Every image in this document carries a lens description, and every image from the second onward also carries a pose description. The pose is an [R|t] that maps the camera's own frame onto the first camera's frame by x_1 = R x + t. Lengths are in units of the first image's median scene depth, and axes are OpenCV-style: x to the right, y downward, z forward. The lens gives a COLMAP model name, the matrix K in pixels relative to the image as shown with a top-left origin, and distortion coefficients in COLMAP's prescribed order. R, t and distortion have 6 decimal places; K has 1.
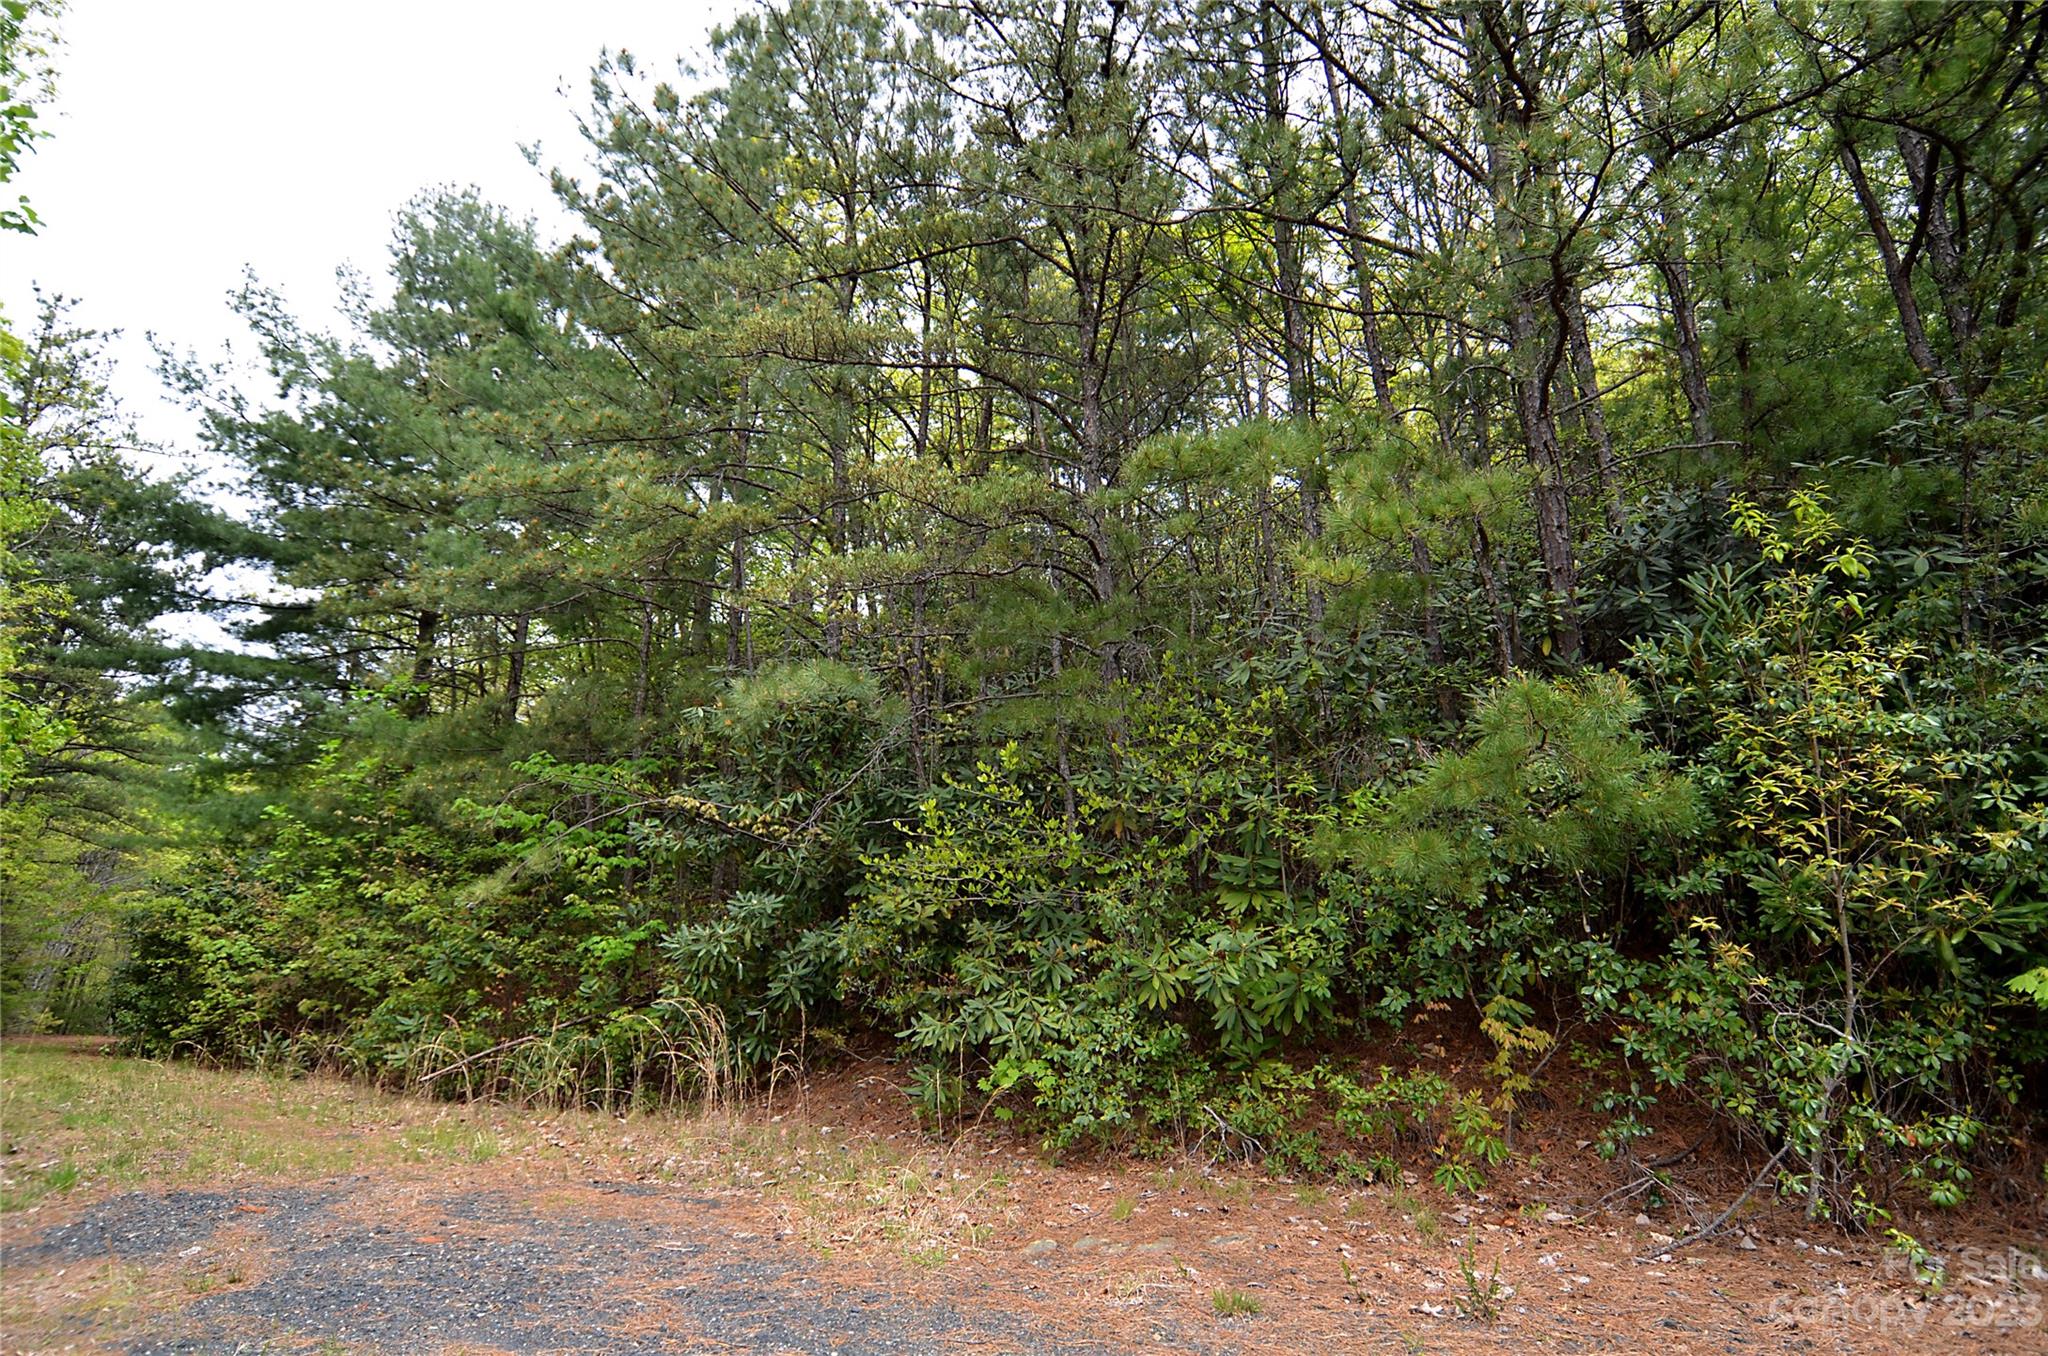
lens RADIAL K [[1036.4, 0, 1024.0], [0, 1036.4, 678.0], [0, 0, 1]] dist [0.004160, -0.020832]
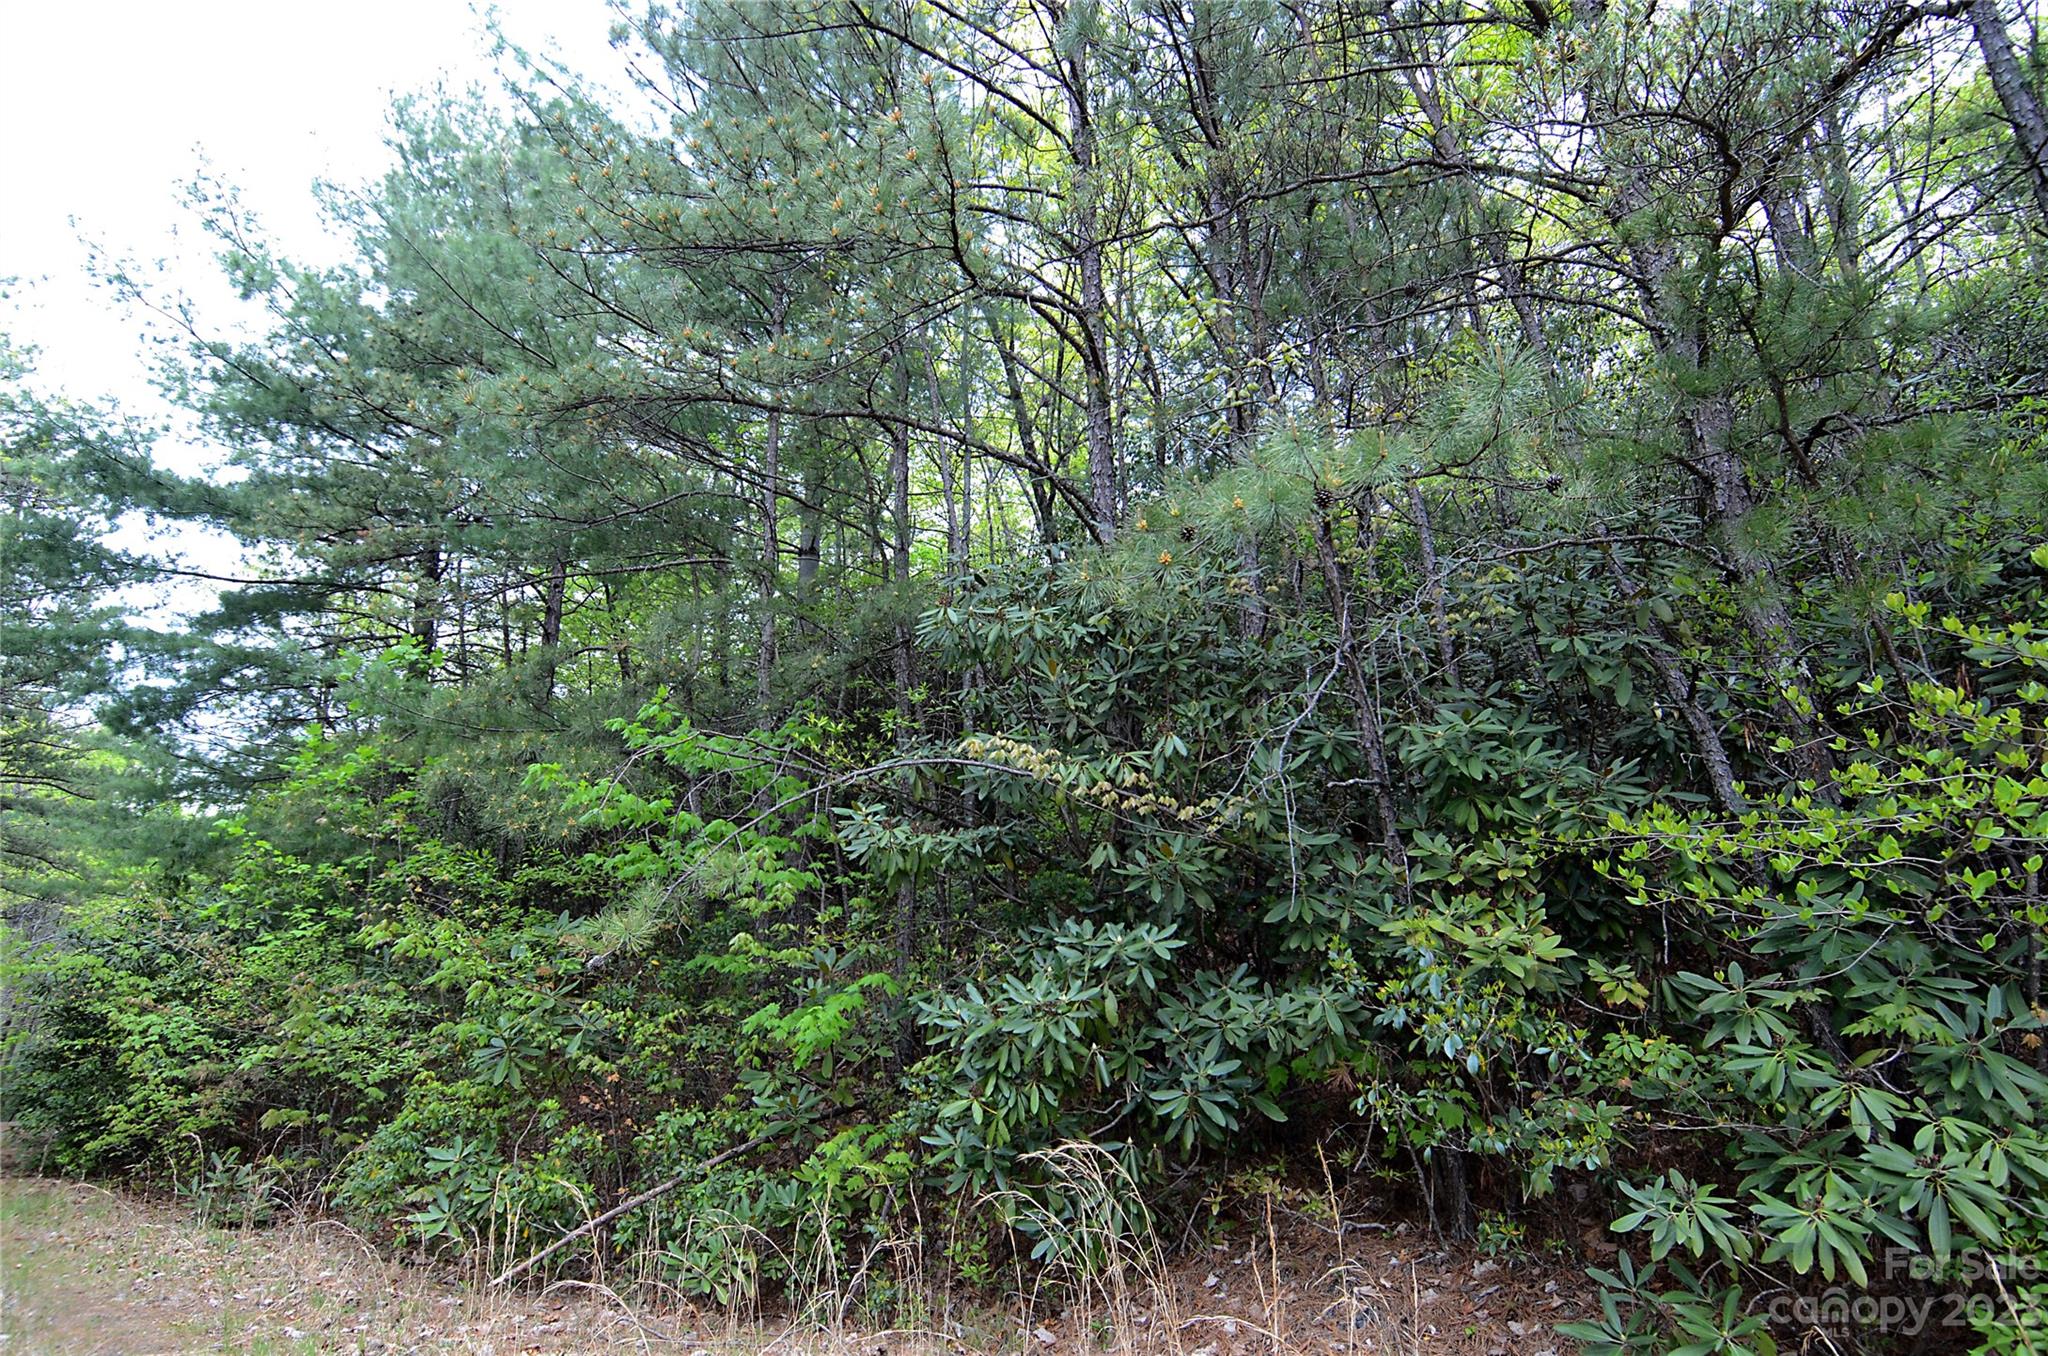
lens RADIAL K [[1070.8, 0, 1024.0], [0, 1070.8, 678.0], [0, 0, 1]] dist [0.001480, -0.020344]
pose [[0.999766, -0.020380, 0.007192, -0.416349], [0.020586, 0.999341, -0.029888, 0.131355], [-0.006578, 0.030029, 0.999527, 0.597635]]
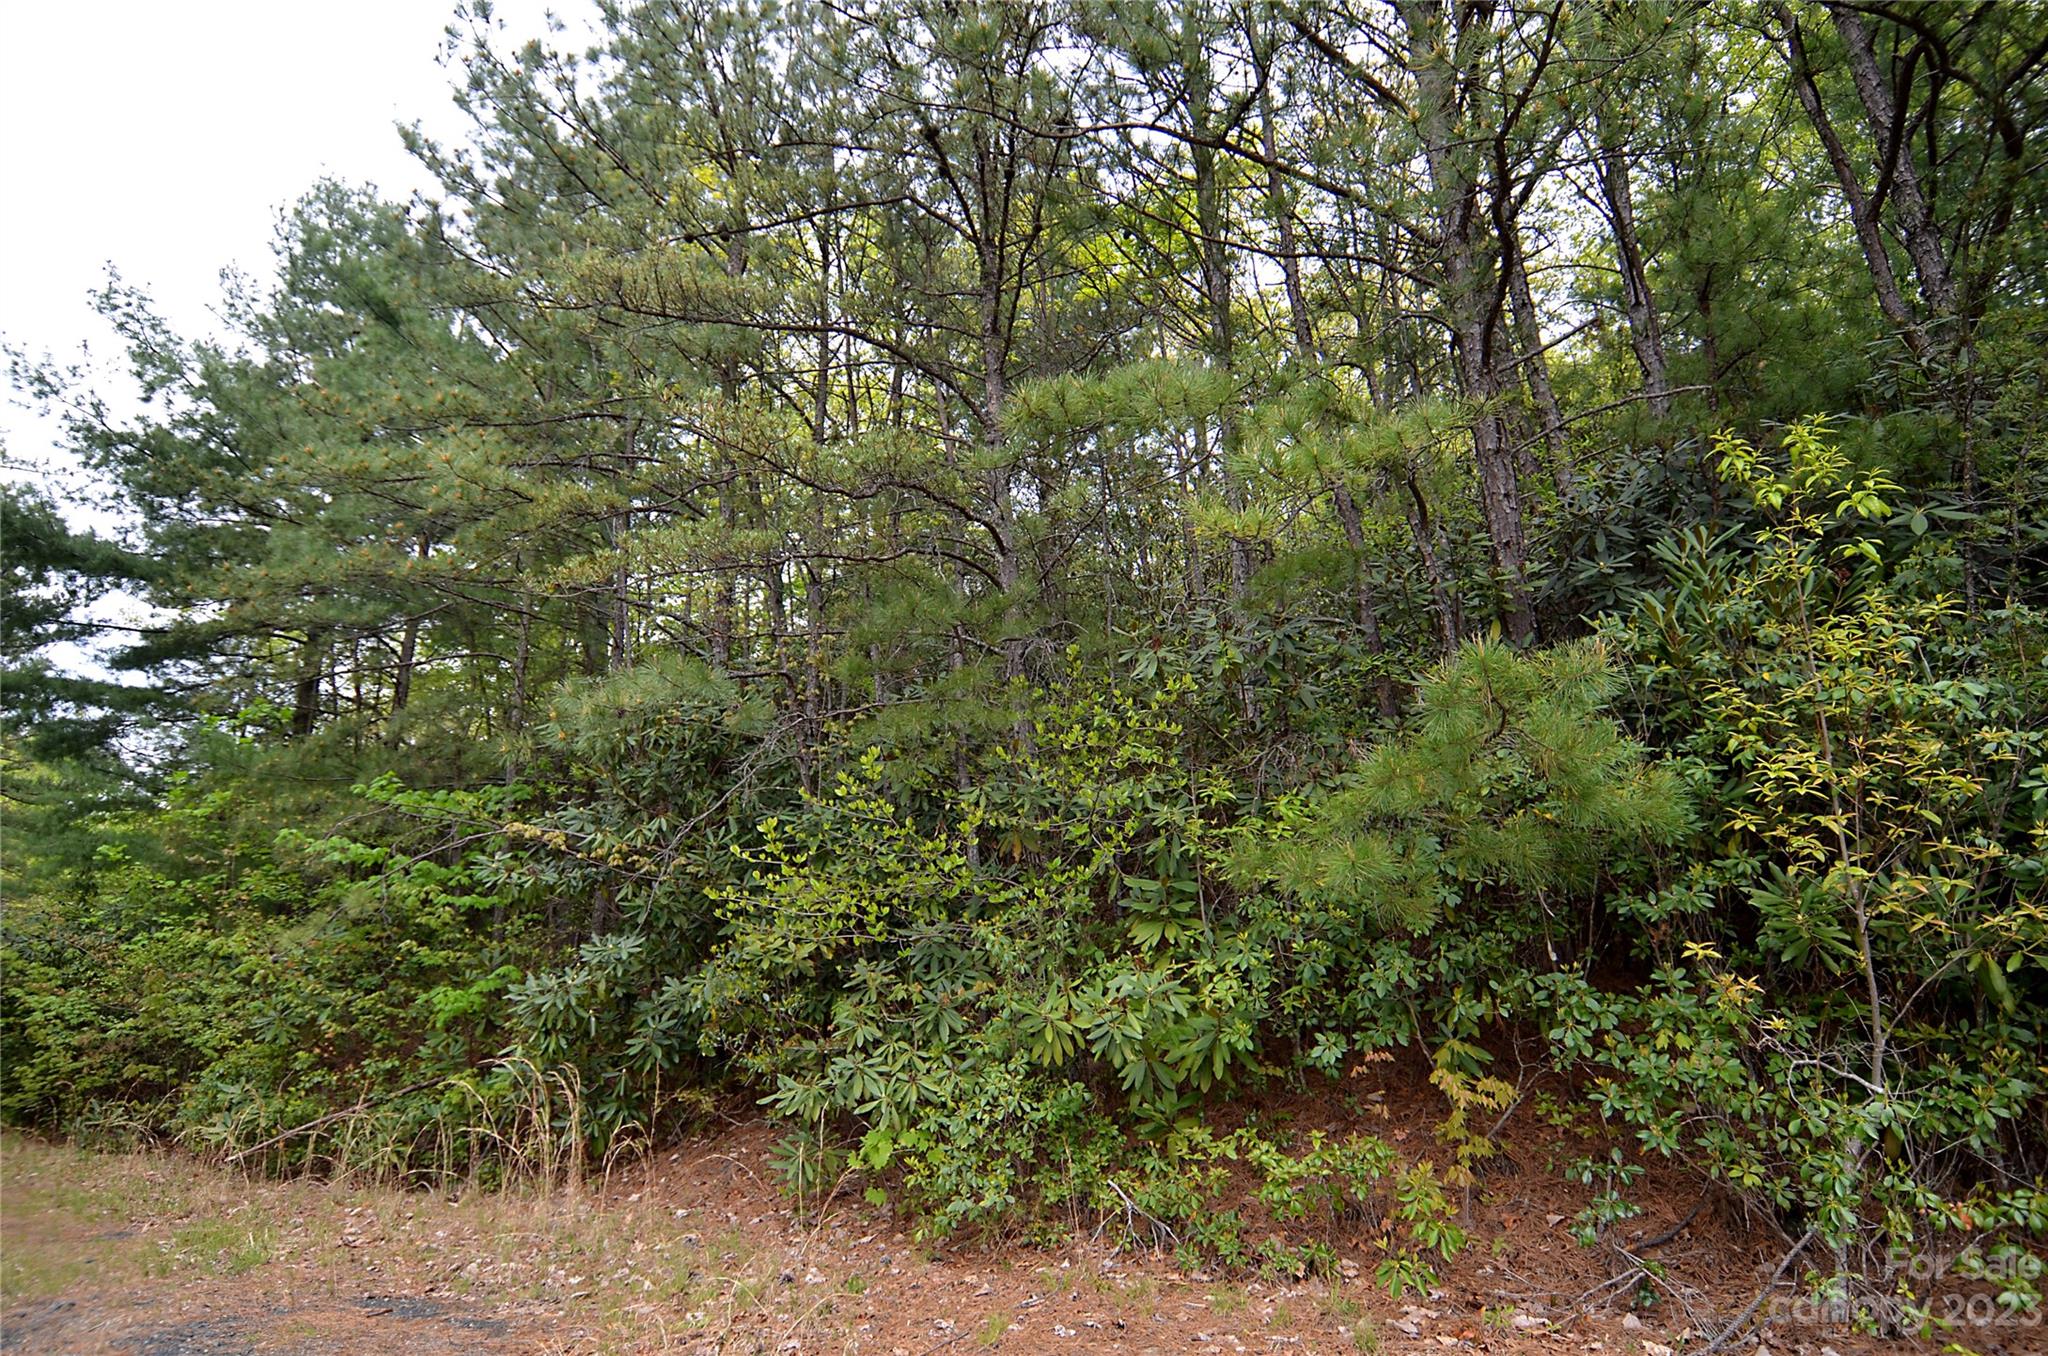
lens RADIAL K [[1038.0, 0, 1031.8], [0, 1038.0, 680.1], [0, 0, 1]] dist [0.000613, -0.017025]
pose [[0.998731, -0.013897, 0.048401, 0.070951], [0.014981, 0.999643, -0.022117, 0.025178], [-0.048076, 0.022814, 0.998583, 0.146763]]
